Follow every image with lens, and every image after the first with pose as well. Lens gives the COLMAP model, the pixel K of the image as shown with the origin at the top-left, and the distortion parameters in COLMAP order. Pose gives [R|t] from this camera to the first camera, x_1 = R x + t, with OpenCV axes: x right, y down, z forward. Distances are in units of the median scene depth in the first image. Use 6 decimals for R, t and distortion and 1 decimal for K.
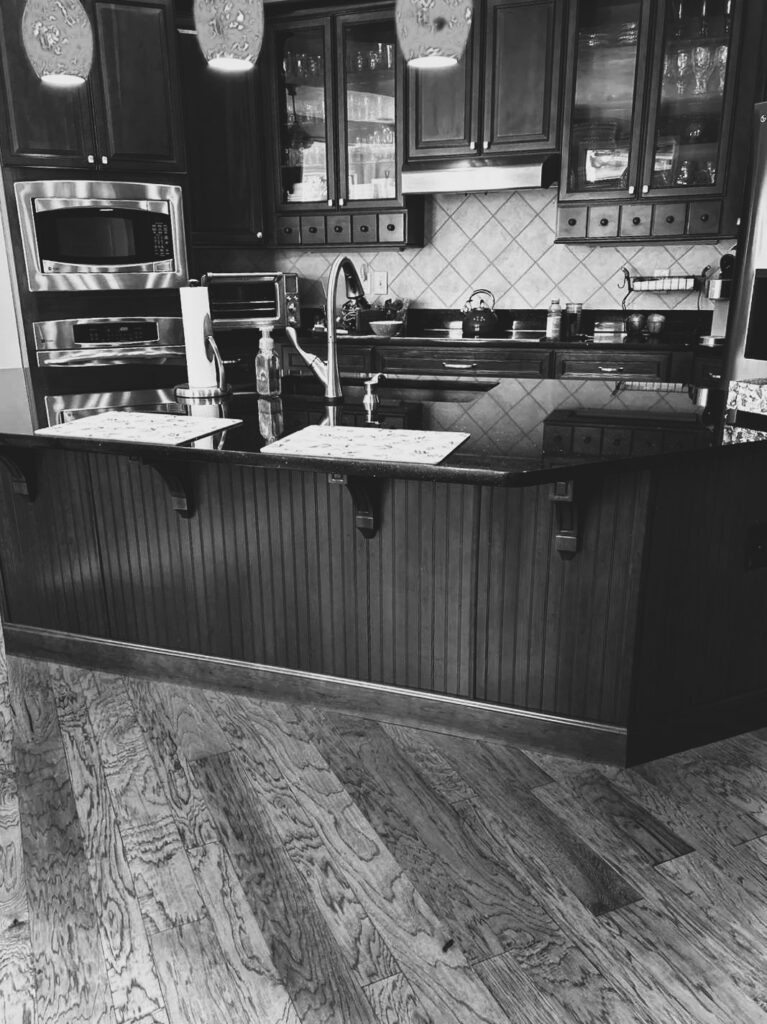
lens RADIAL K [[854.8, 0, 383.5], [0, 854.8, 512.0], [0, 0, 1]] dist [0.037138, -0.002428]
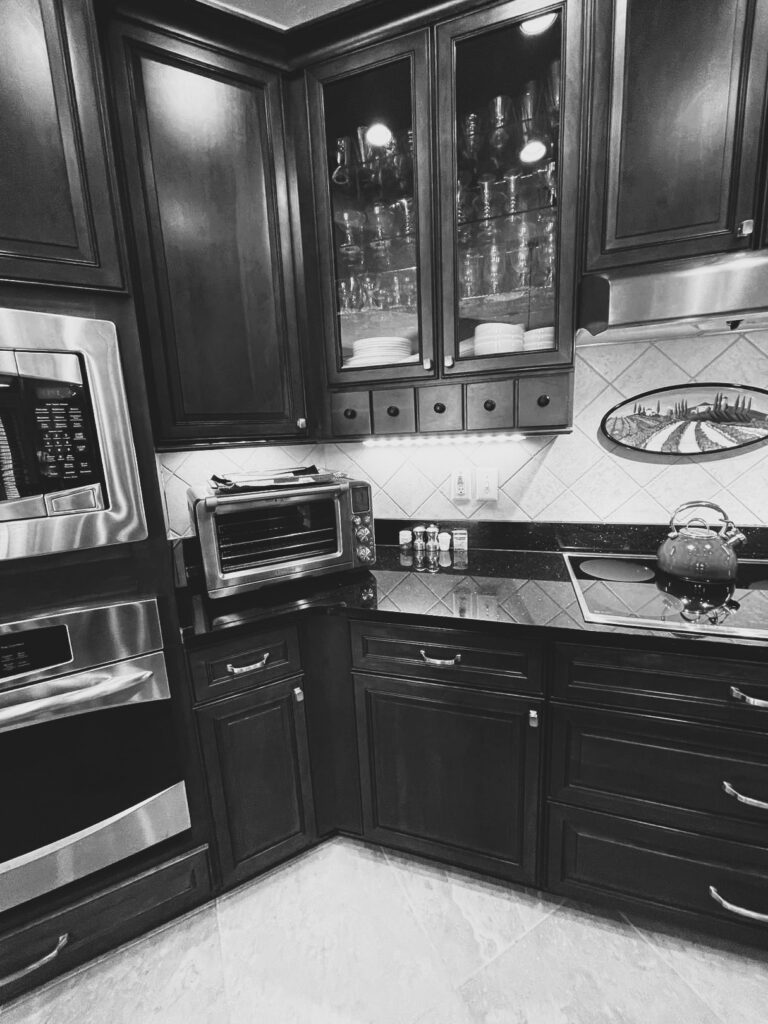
lens RADIAL K [[410.0, 0, 394.6], [0, 410.0, 507.5], [0, 0, 1]] dist [0.002050, -0.000238]
pose [[0.997199, -0.045916, 0.059036, -0.112526], [0.051790, 0.993419, -0.102157, -0.256478], [-0.053957, 0.104928, 0.993015, 0.797536]]
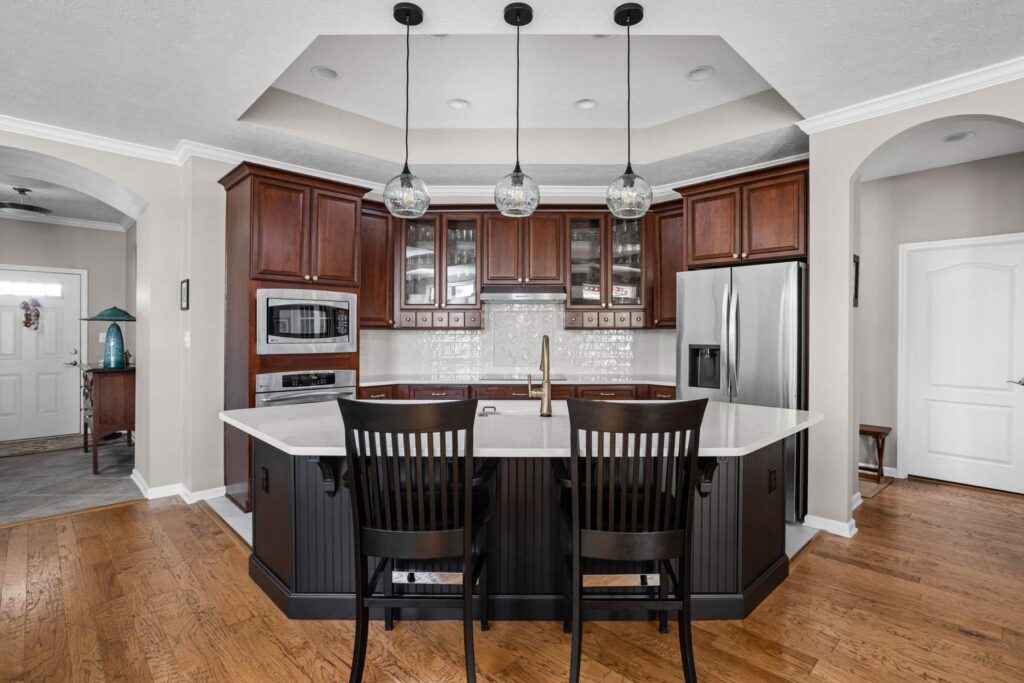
lens RADIAL K [[494.8, 0, 525.6], [0, 494.8, 338.8], [0, 0, 1]] dist [-0.003285, -0.000453]
pose [[0.936145, 0.008951, 0.351500, -0.265679], [0.089982, 0.960288, -0.264102, -0.012183], [-0.339906, 0.278867, 0.898163, 0.054655]]
